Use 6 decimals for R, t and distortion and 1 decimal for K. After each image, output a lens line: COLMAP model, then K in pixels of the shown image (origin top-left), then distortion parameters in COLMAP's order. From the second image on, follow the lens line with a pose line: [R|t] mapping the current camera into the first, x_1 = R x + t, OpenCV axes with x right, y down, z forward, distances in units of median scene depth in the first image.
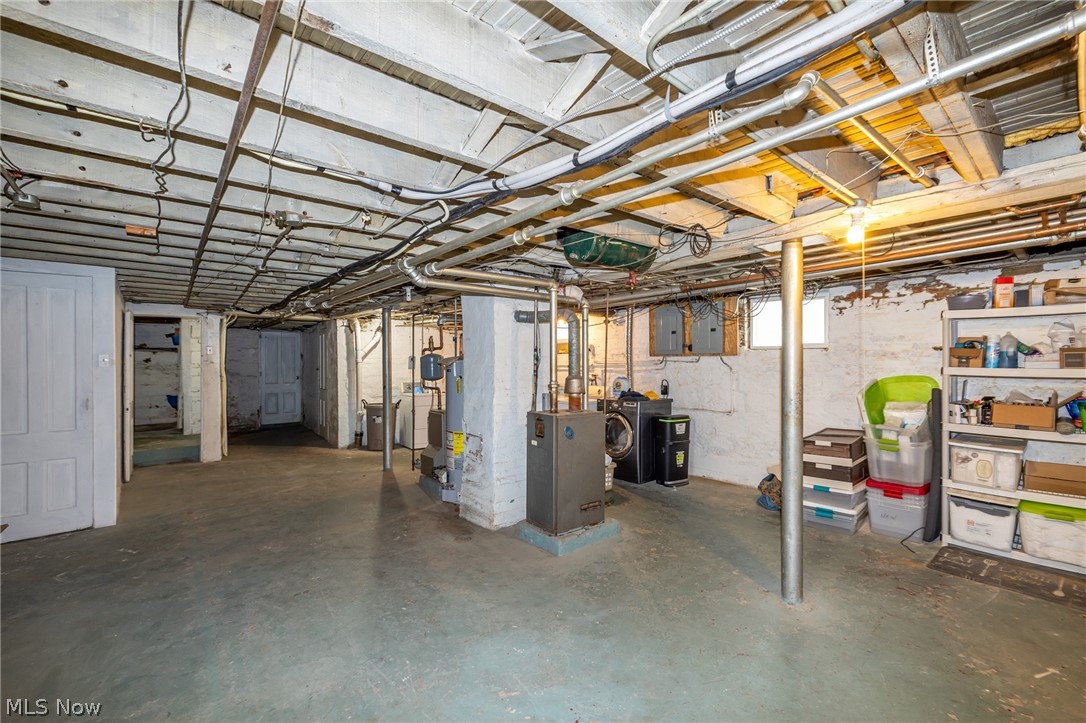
lens RADIAL K [[457.9, 0, 543.0], [0, 457.9, 361.5], [0, 0, 1]] dist [0.001626, 0.000162]
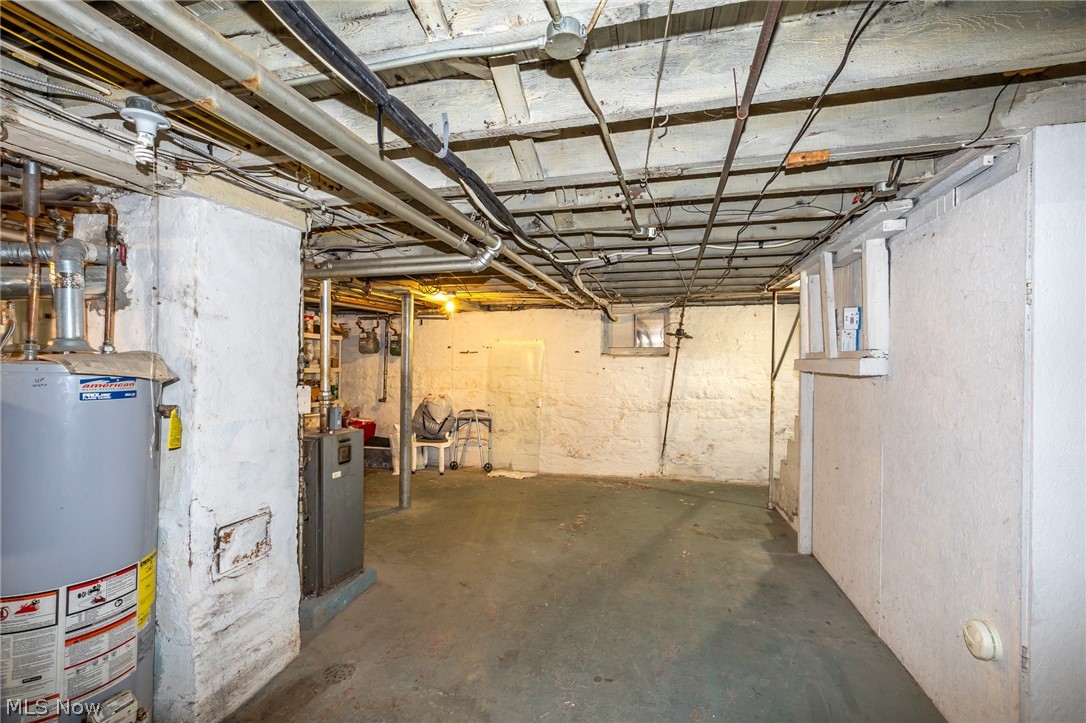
lens RADIAL K [[457.9, 0, 543.0], [0, 457.9, 361.5], [0, 0, 1]] dist [0.001626, 0.000162]
pose [[-0.580051, 0.002829, 0.814575, -0.998321], [-0.003778, 0.999974, -0.006163, -0.005229], [-0.814571, -0.006652, -0.580025, 1.403976]]
